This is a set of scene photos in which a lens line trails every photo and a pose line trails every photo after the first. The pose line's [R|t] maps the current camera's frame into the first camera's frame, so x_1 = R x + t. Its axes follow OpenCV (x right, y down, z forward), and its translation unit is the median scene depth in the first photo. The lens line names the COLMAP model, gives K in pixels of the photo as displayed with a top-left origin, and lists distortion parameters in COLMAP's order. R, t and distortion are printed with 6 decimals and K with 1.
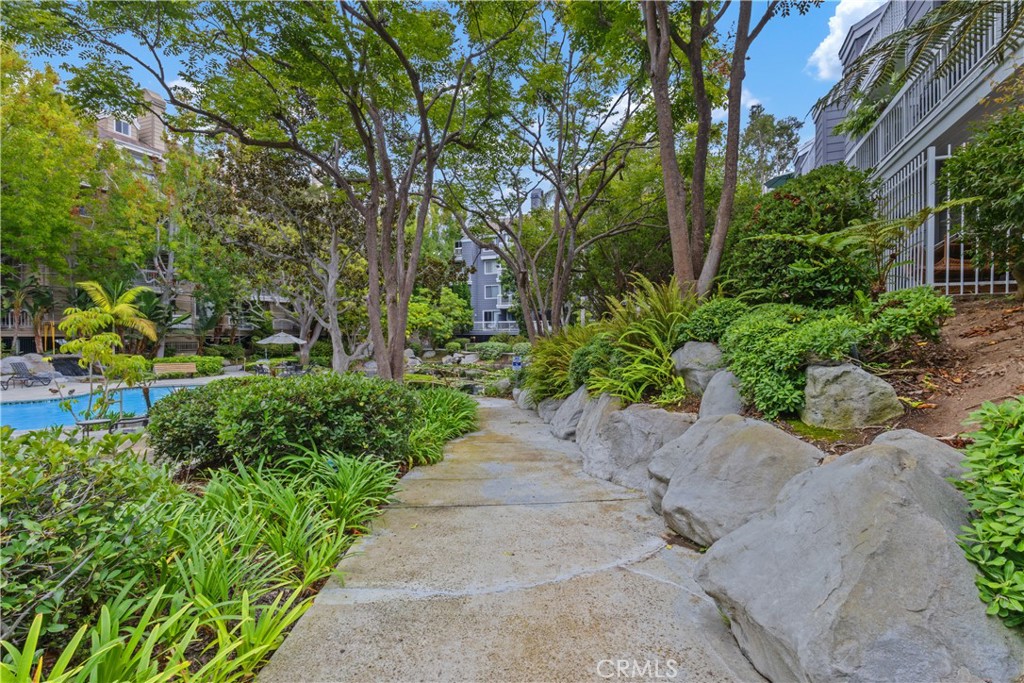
lens RADIAL K [[485.4, 0, 512.5], [0, 485.4, 344.9], [0, 0, 1]] dist [0.000477, 0.000721]
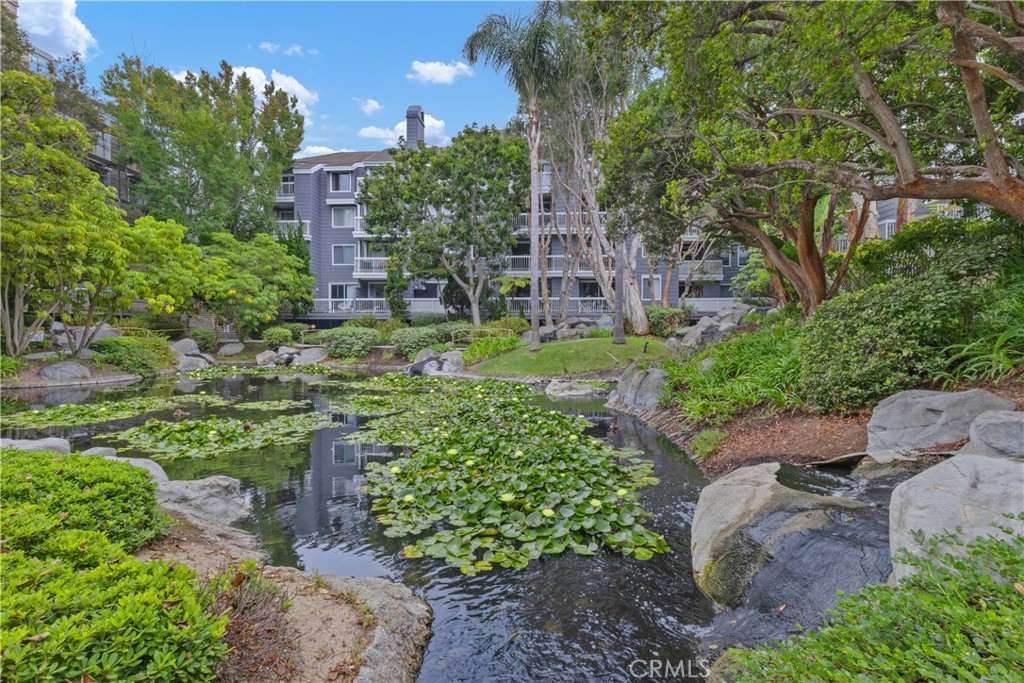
lens RADIAL K [[485.4, 0, 509.7], [0, 485.4, 340.1], [0, 0, 1]] dist [0.000477, 0.000721]
pose [[0.950688, 0.000438, 0.310148, -0.039360], [0.000415, 0.999996, -0.002685, 0.010827], [-0.310148, 0.002682, 0.950685, 0.364656]]
